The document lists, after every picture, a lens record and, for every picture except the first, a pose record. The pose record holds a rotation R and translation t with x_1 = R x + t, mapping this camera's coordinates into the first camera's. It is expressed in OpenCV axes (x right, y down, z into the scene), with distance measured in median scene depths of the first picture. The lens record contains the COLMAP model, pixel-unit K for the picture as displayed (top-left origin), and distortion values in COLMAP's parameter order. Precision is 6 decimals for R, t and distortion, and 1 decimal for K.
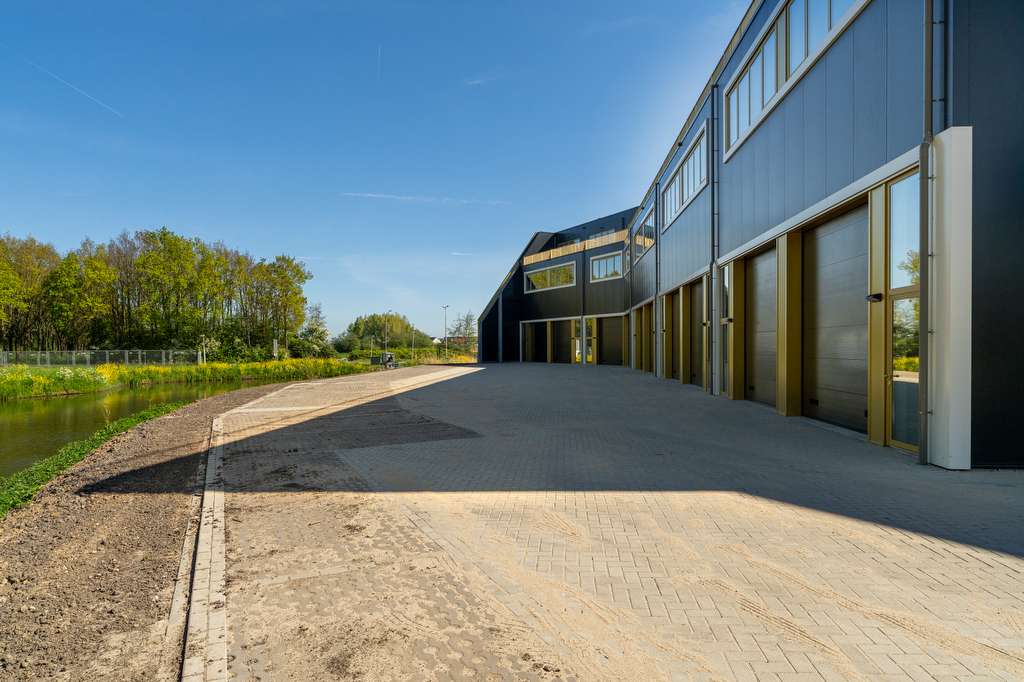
lens RADIAL K [[579.0, 0, 512.0], [0, 579.0, 341.0], [0, 0, 1]] dist [-0.003750, -0.000756]
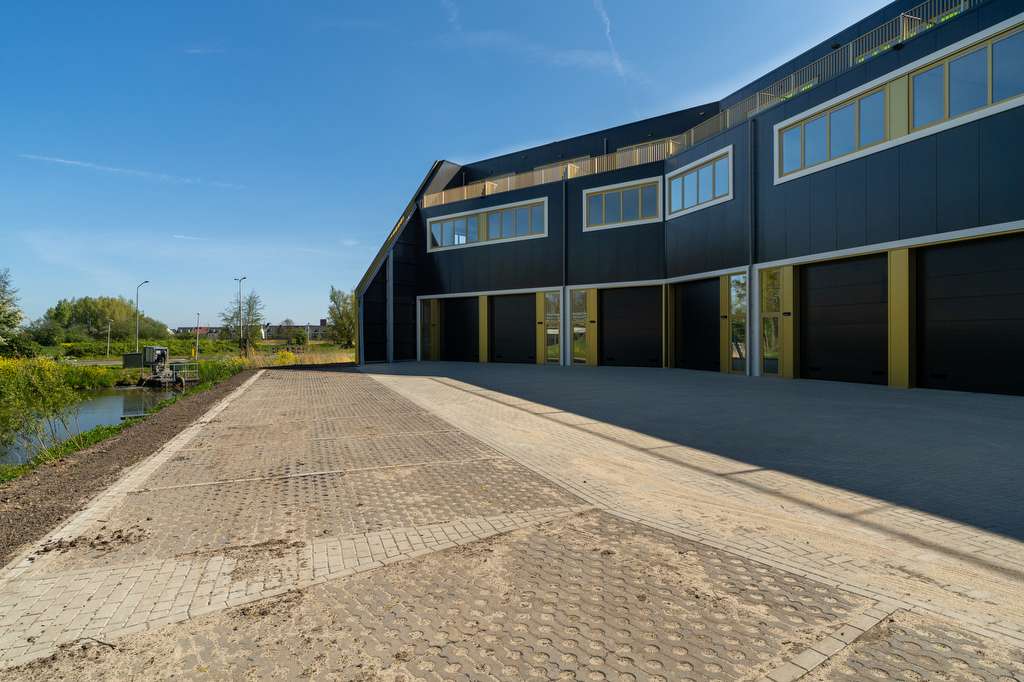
lens RADIAL K [[579.0, 0, 512.0], [0, 579.0, 341.0], [0, 0, 1]] dist [-0.003750, -0.000756]
pose [[0.918115, 0.001011, 0.396312, -0.141599], [-0.006199, 0.999911, 0.011811, 0.006407], [-0.396265, -0.013301, 0.918040, 0.380580]]
